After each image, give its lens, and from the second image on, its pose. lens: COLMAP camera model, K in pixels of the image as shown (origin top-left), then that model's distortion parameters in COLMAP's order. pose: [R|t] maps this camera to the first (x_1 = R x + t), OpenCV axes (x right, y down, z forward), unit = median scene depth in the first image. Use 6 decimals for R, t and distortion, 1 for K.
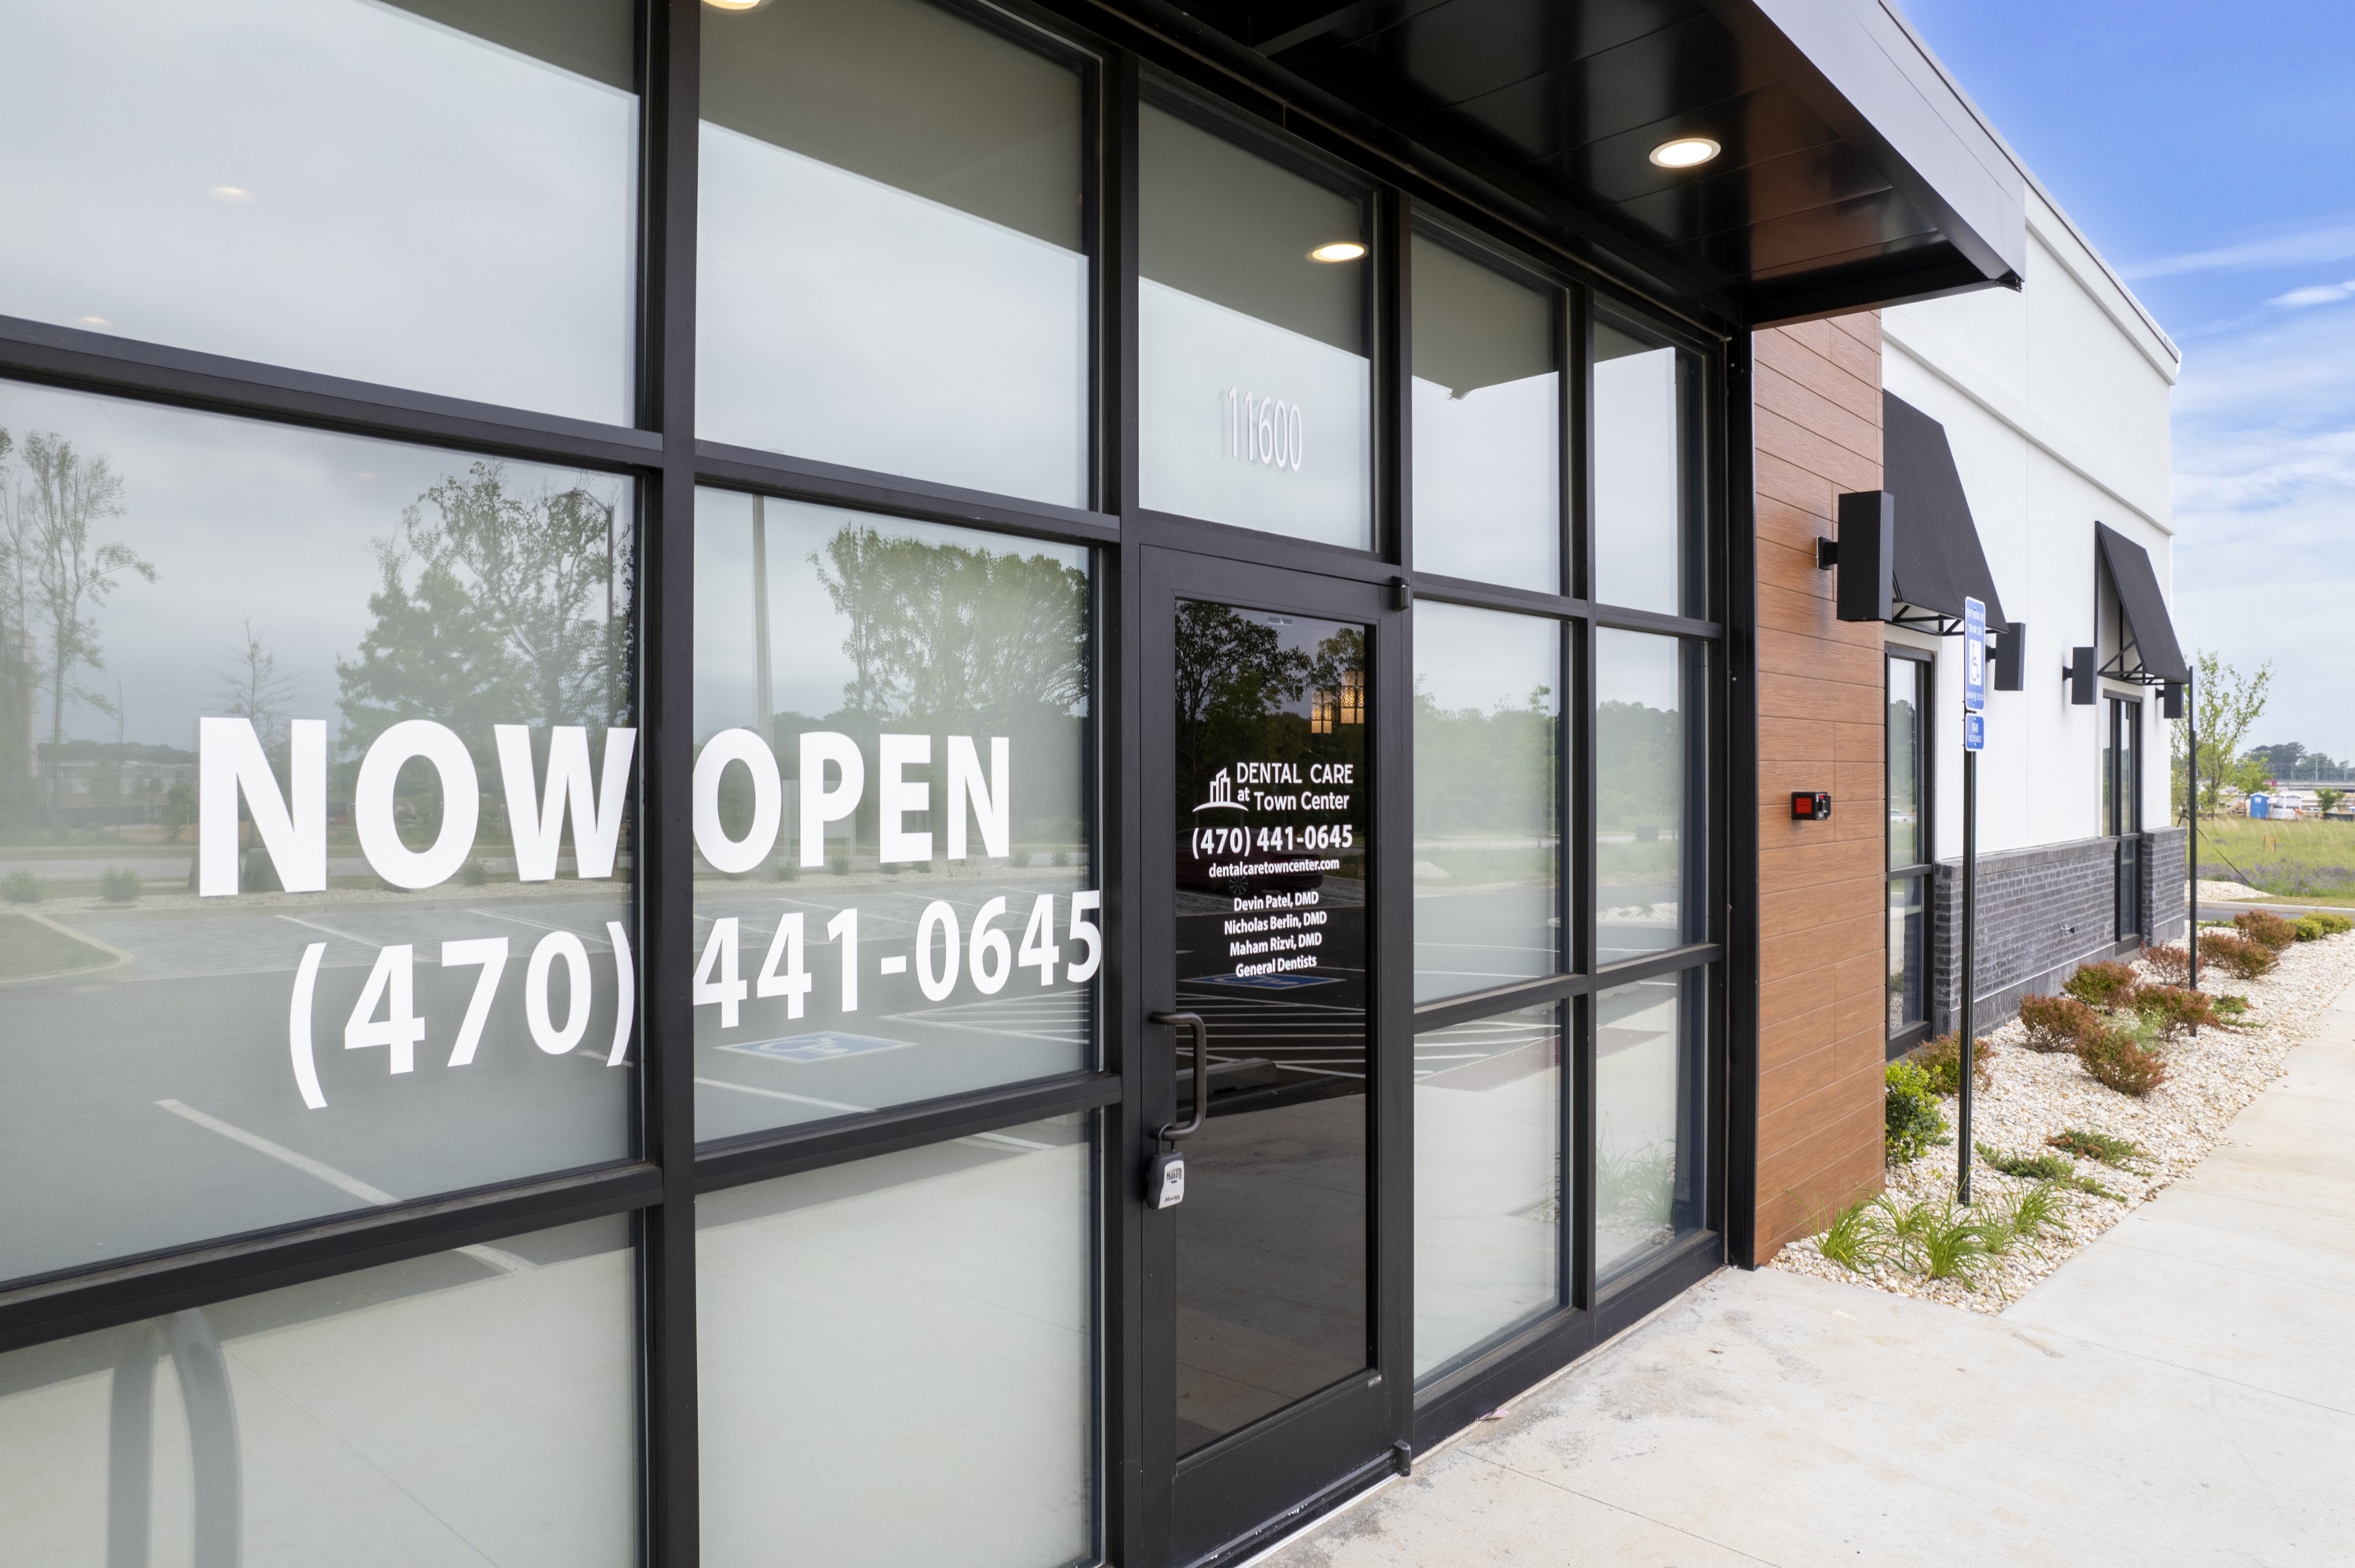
lens RADIAL K [[1500.2, 0, 1177.5], [0, 1500.2, 784.0], [0, 0, 1]] dist [-0.082383, 0.076518]
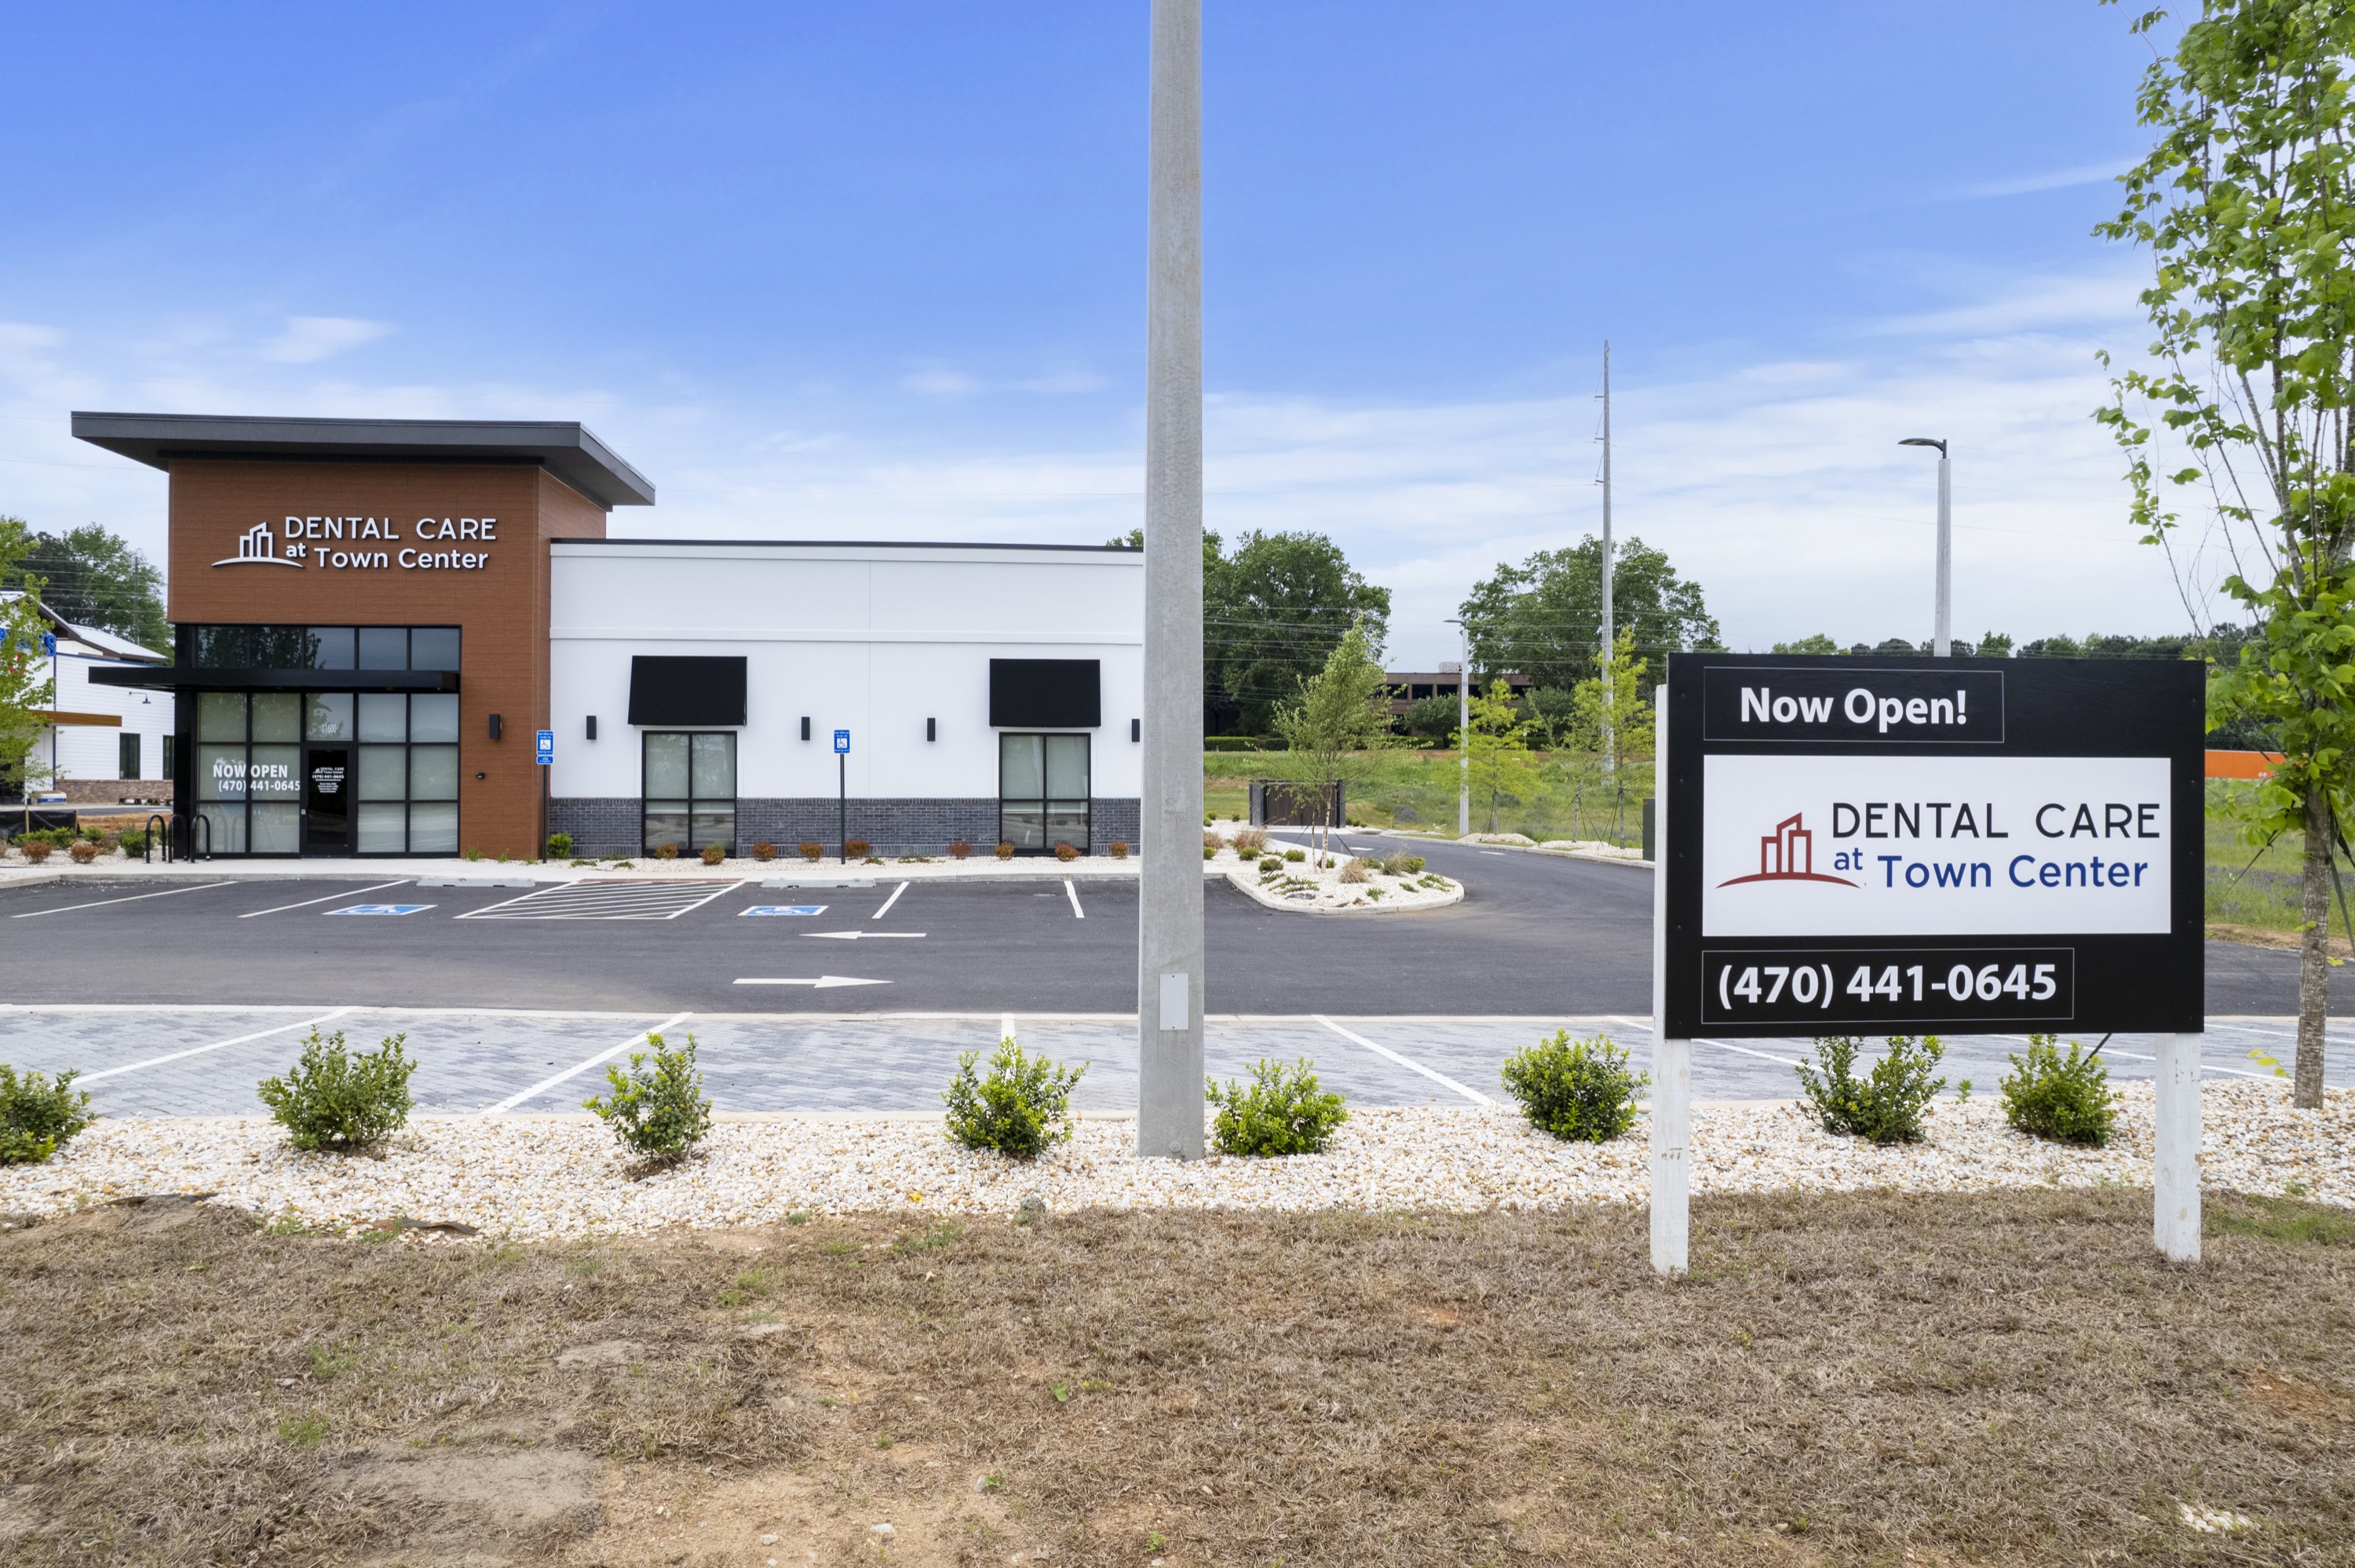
lens RADIAL K [[1500.2, 0, 1177.5], [0, 1500.2, 784.0], [0, 0, 1]] dist [-0.082383, 0.076518]
pose [[0.754585, -0.002051, -0.656200, 9.350921], [-0.004163, 0.999960, -0.007914, 0.126188], [0.656190, 0.008704, 0.754546, -2.186779]]
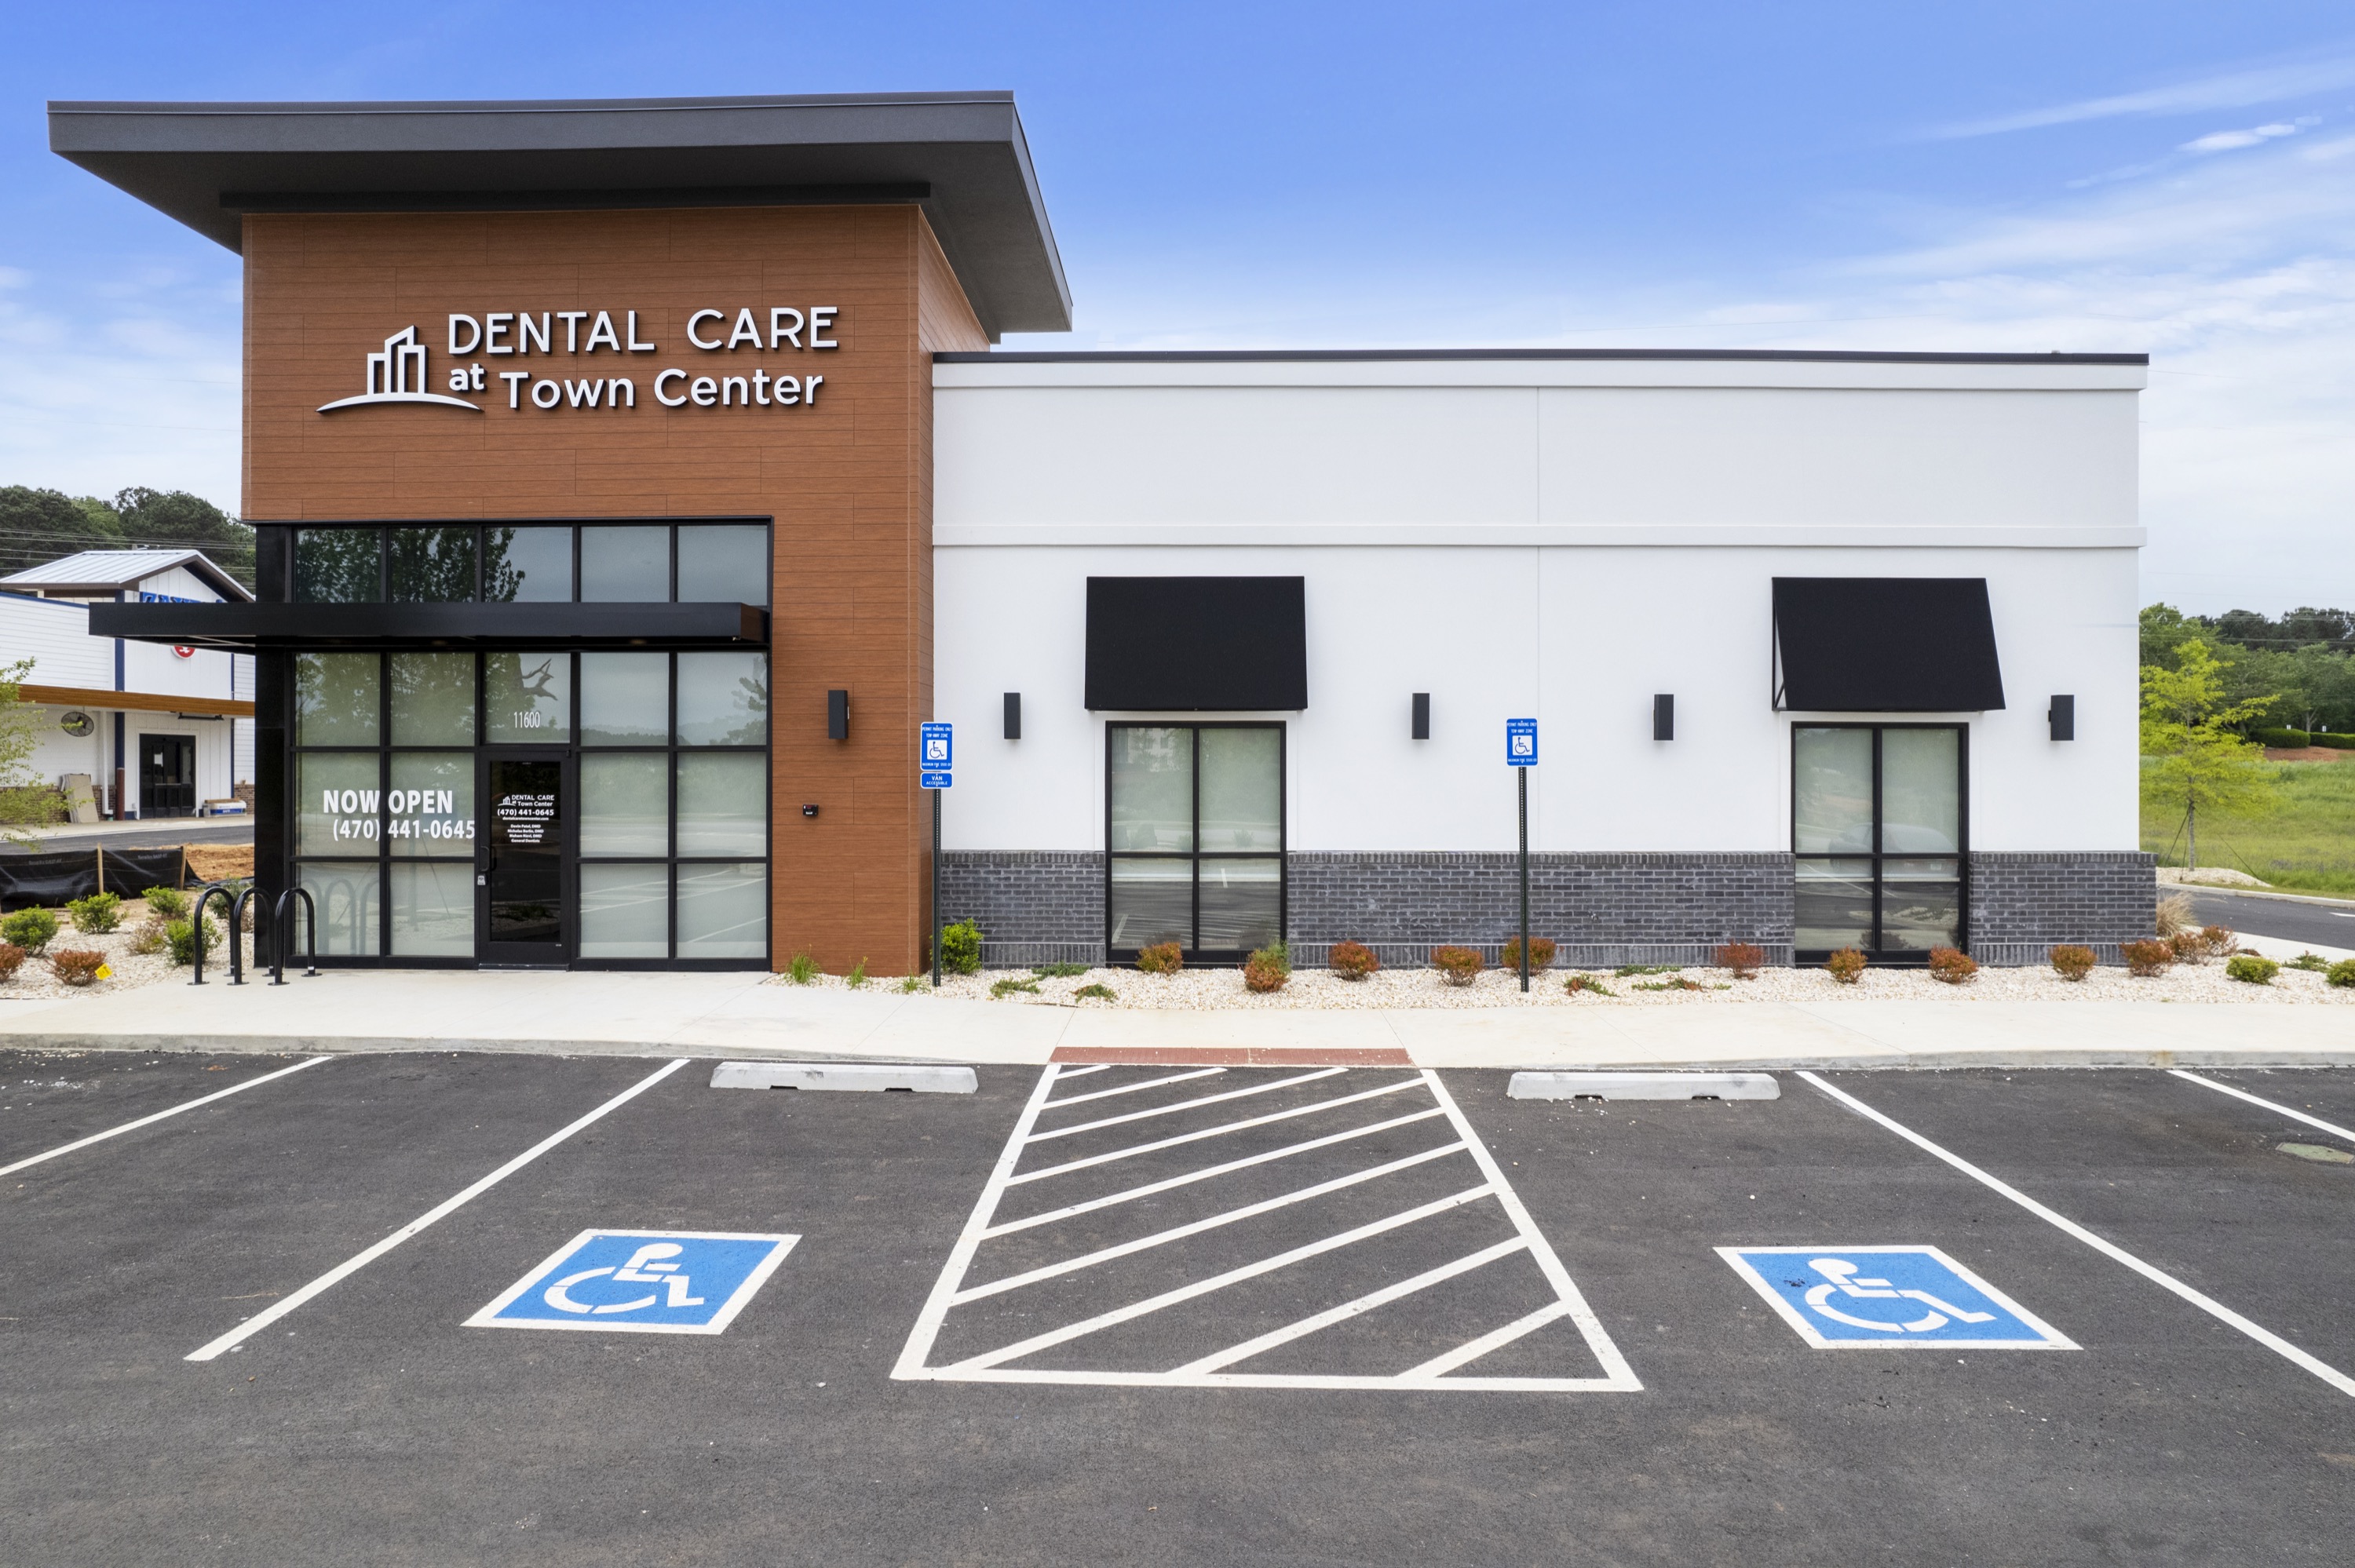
lens RADIAL K [[1500.2, 0, 1177.5], [0, 1500.2, 784.0], [0, 0, 1]] dist [-0.082383, 0.076518]
pose [[0.663693, 0.003755, -0.747995, 4.697333], [-0.004739, 0.999988, 0.000815, -0.061116], [0.747990, 0.003004, 0.663704, -0.480335]]
